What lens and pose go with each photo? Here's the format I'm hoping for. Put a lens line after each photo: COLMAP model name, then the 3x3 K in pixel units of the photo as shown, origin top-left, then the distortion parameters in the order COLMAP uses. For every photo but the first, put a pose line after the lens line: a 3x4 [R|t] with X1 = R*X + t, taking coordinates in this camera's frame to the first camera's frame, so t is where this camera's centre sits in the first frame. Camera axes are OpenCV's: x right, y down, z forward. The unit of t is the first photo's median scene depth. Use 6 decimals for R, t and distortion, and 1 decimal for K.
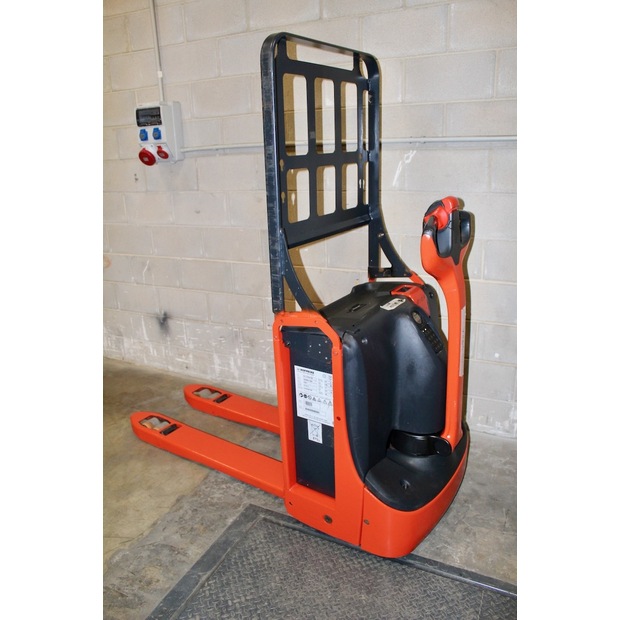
lens RADIAL K [[514.0, 0, 307.4], [0, 514.0, 317.2], [0, 0, 1]] dist [-0.165442, 0.144458]
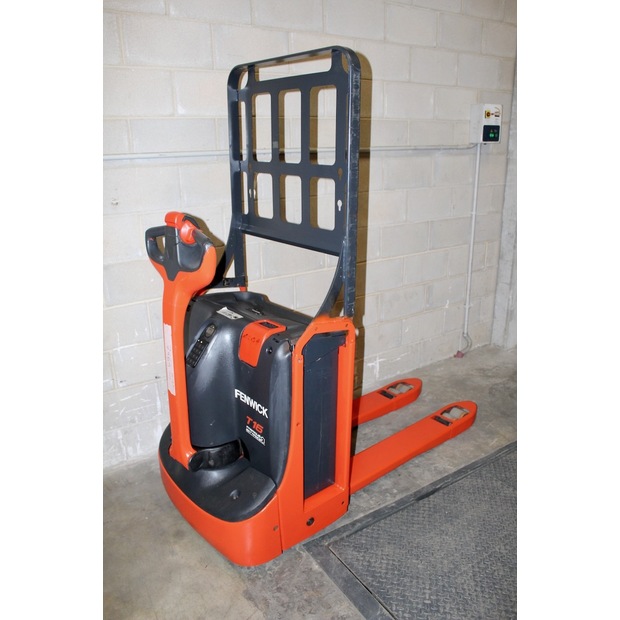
lens RADIAL K [[514.0, 0, 307.4], [0, 514.0, 317.2], [0, 0, 1]] dist [-0.165442, 0.144458]
pose [[0.517345, -0.250909, 0.818168, -0.723552], [0.273976, 0.954294, 0.119414, -0.126510], [-0.810735, 0.162381, 0.562442, 0.400283]]
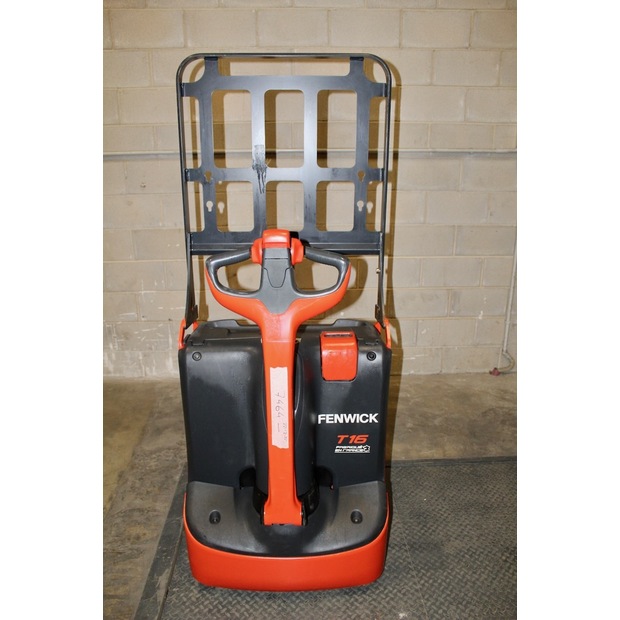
lens RADIAL K [[514.0, 0, 307.4], [0, 514.0, 317.2], [0, 0, 1]] dist [-0.165442, 0.144458]
pose [[0.883515, -0.121919, 0.452257, -0.337926], [0.124159, 0.991951, 0.024856, 0.044034], [-0.451647, 0.034191, 0.891541, -0.165239]]
